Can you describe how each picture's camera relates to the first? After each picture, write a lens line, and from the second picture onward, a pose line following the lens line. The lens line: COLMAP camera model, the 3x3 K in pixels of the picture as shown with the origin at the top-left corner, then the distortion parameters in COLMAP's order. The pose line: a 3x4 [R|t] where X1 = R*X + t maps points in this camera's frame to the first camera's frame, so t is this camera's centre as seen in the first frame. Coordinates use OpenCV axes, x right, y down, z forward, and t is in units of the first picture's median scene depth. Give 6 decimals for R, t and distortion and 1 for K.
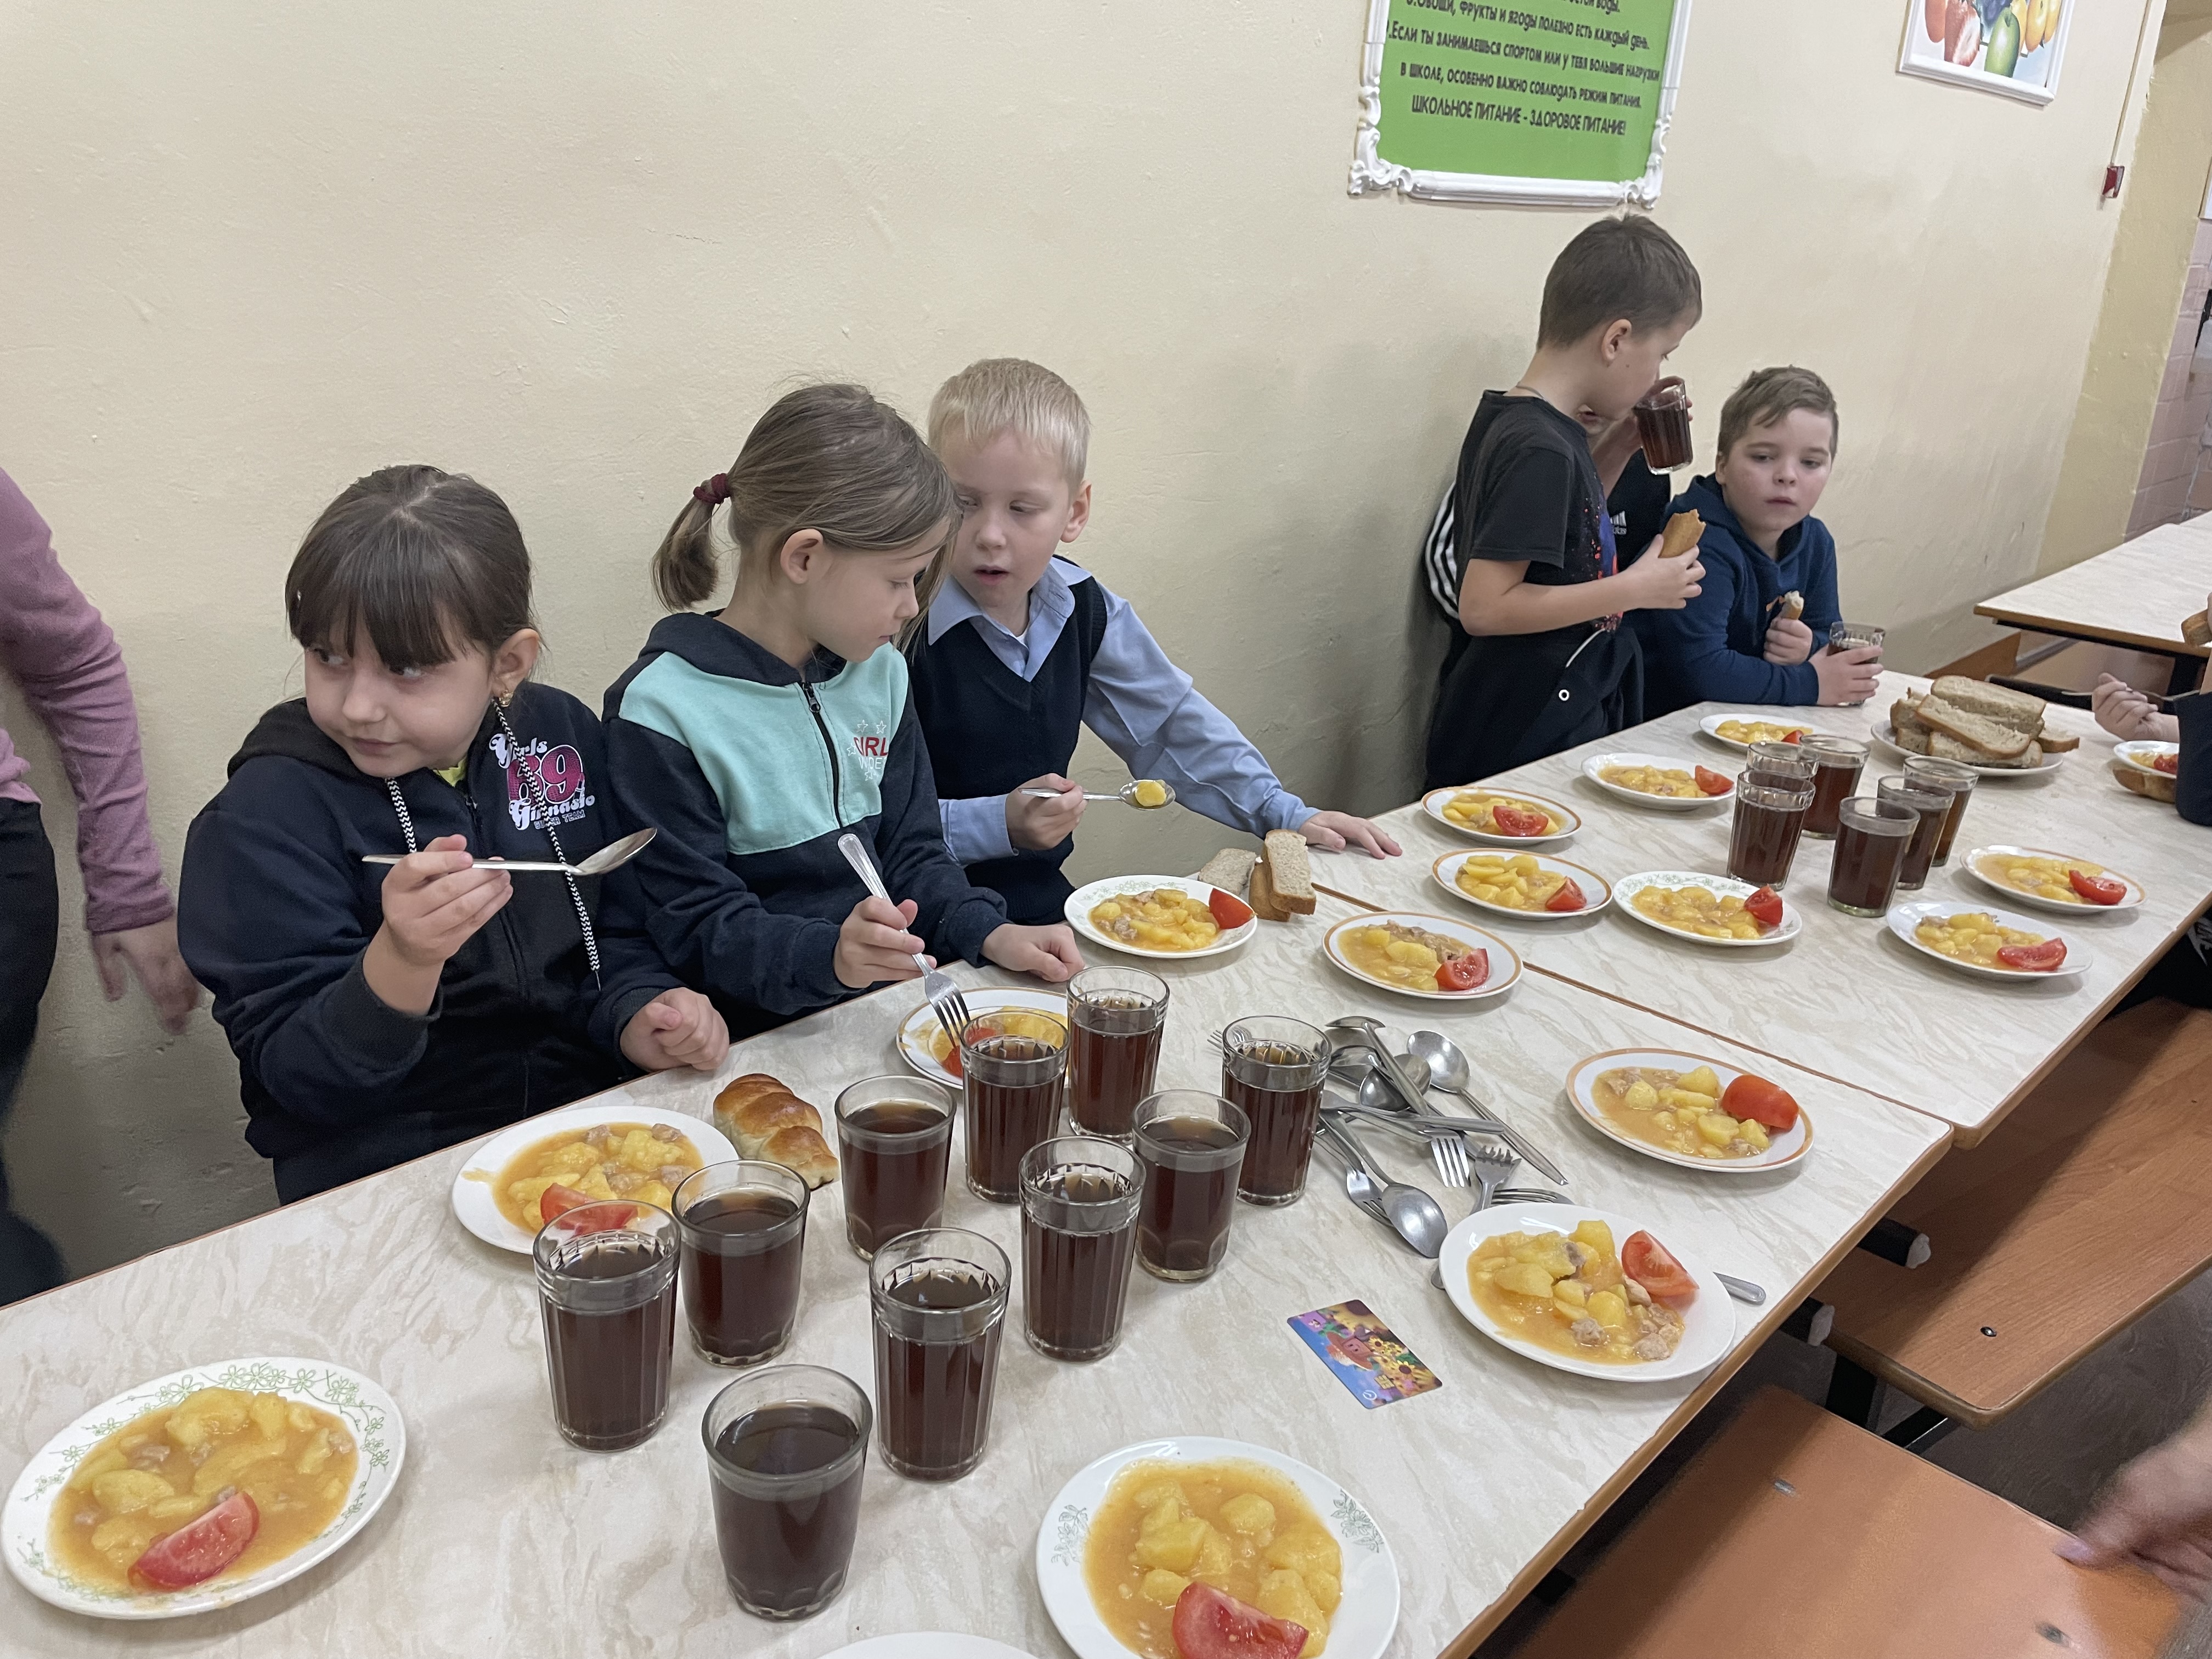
lens RADIAL K [[1667.1, 0, 1106.0], [0, 1667.1, 829.5], [0, 0, 1]] dist [0.087730, -0.111642]
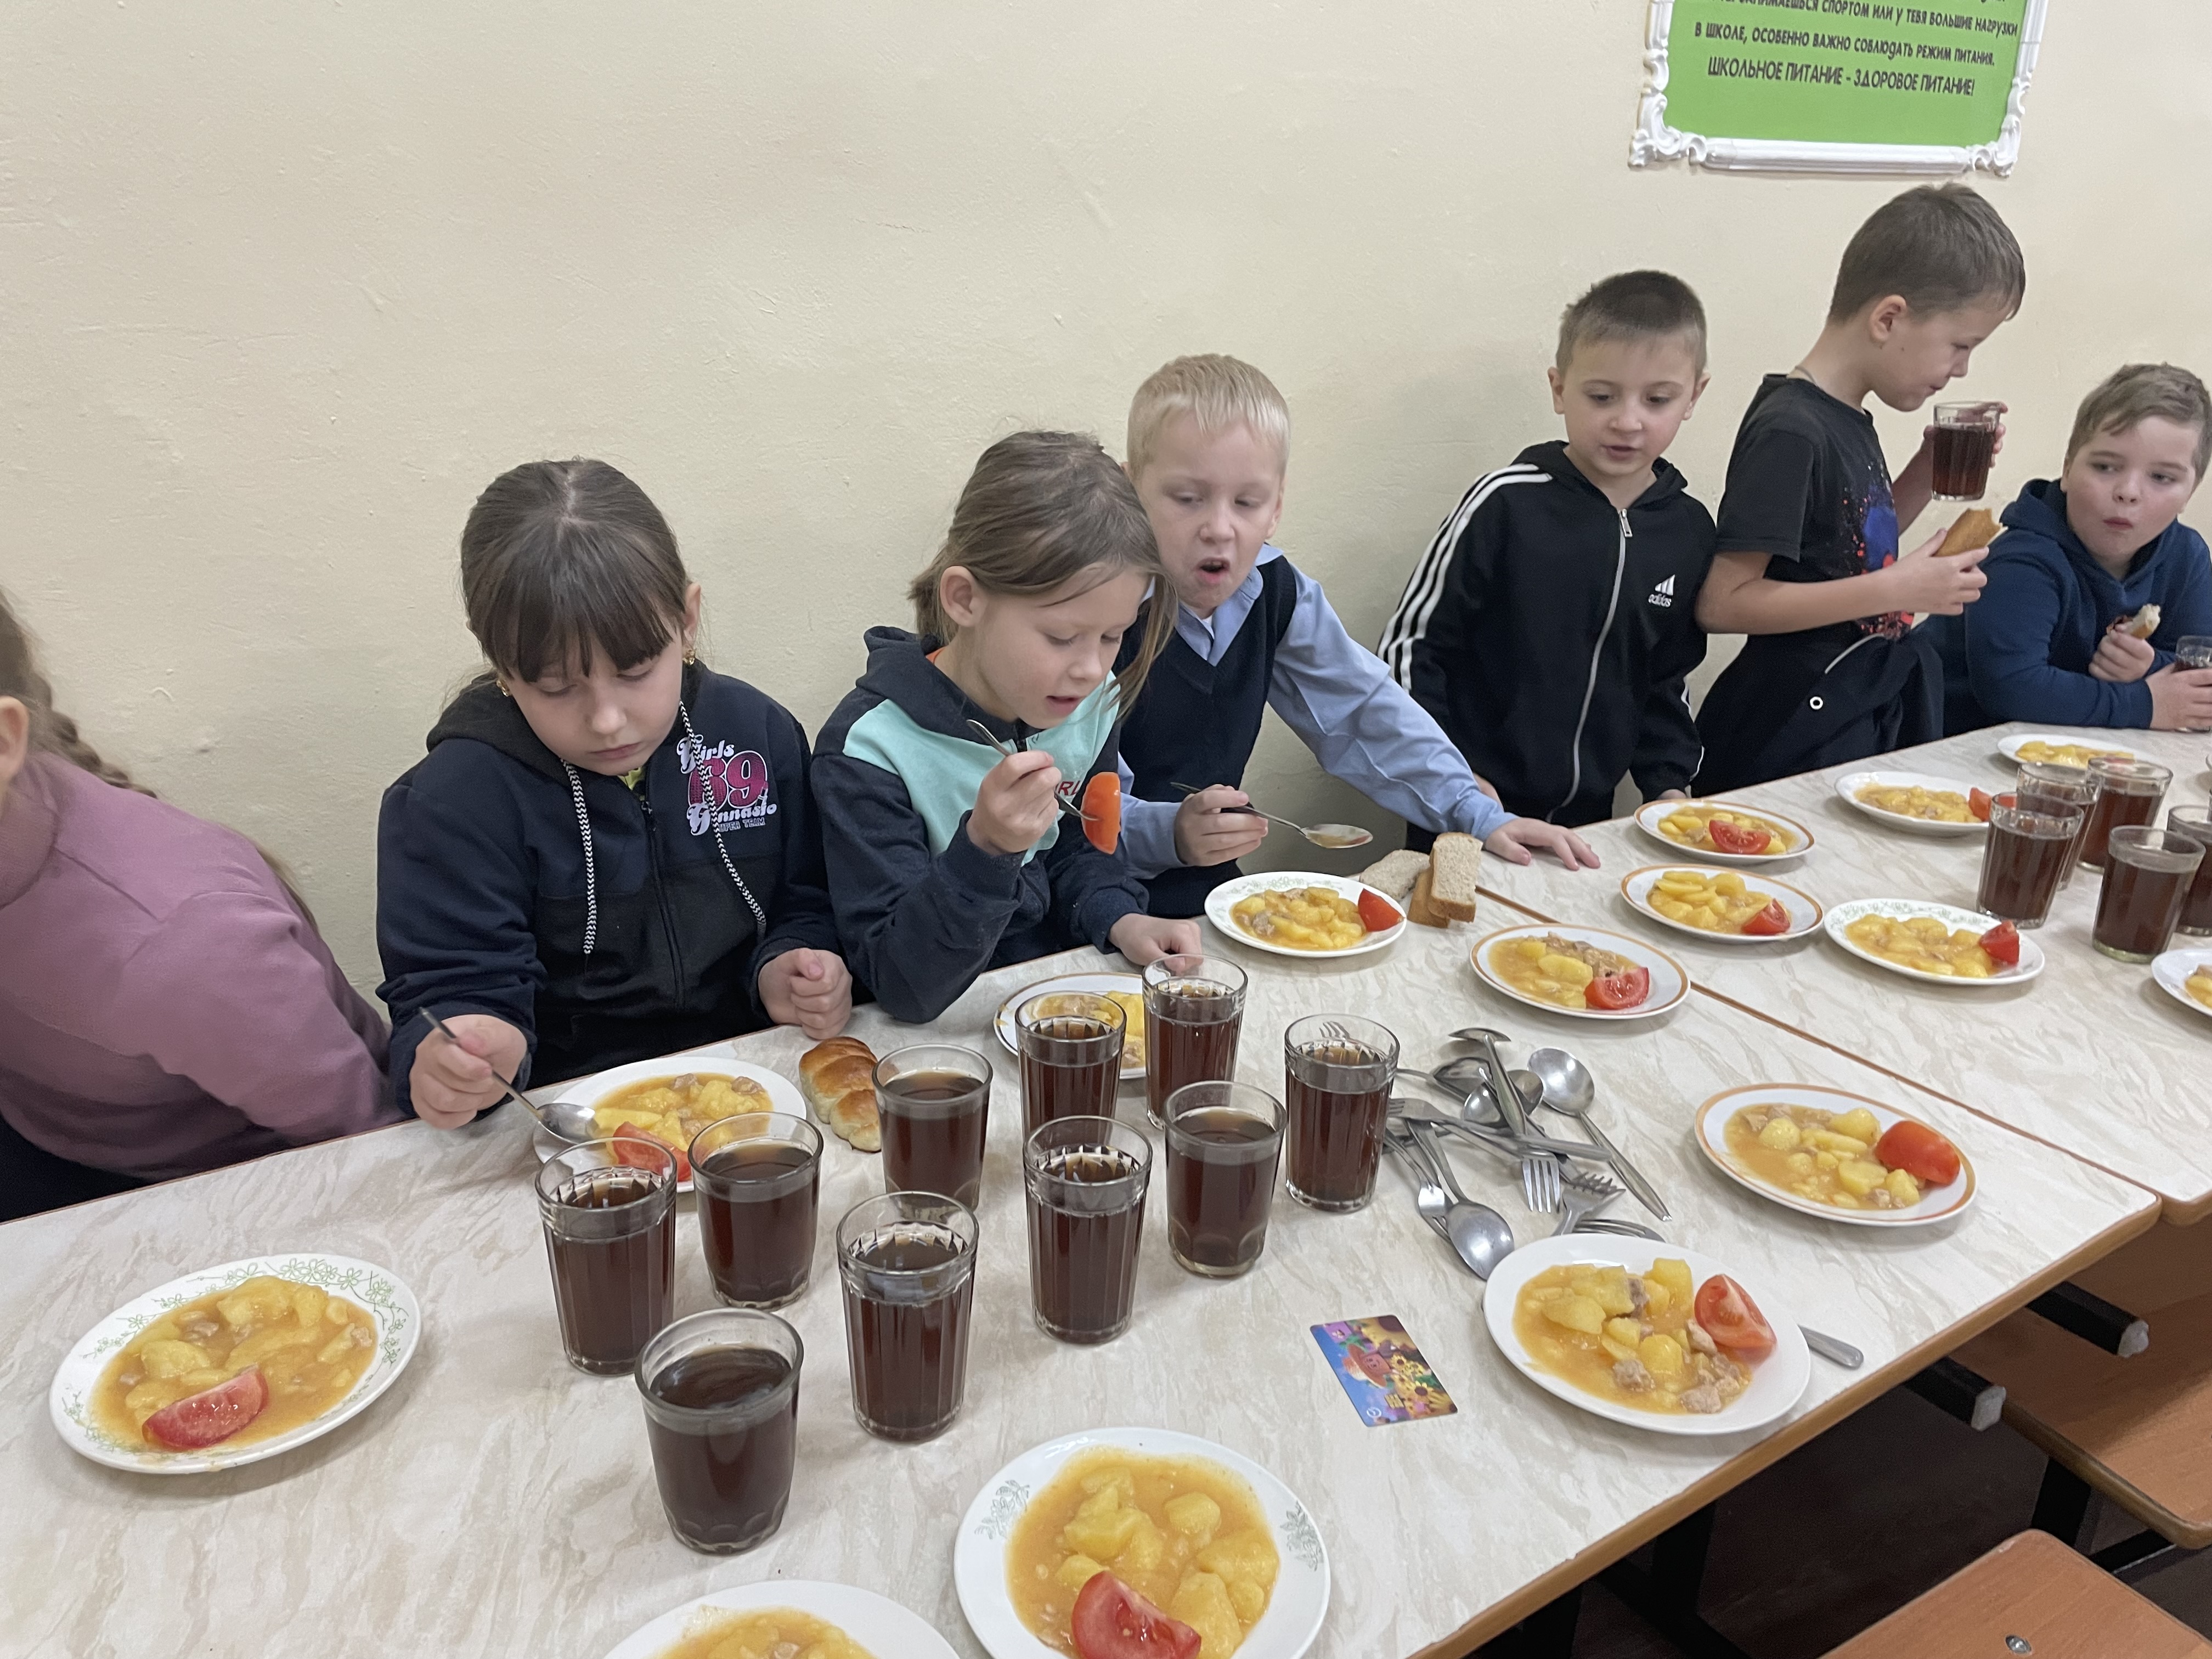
lens RADIAL K [[1668.8, 0, 1105.8], [0, 1668.8, 863.3], [0, 0, 1]] dist [0.093156, -0.120798]
pose [[0.976946, 0.050078, -0.207529, 0.158840], [-0.047547, 0.998721, 0.017170, 0.015159], [0.208123, -0.006907, 0.978078, 0.035871]]
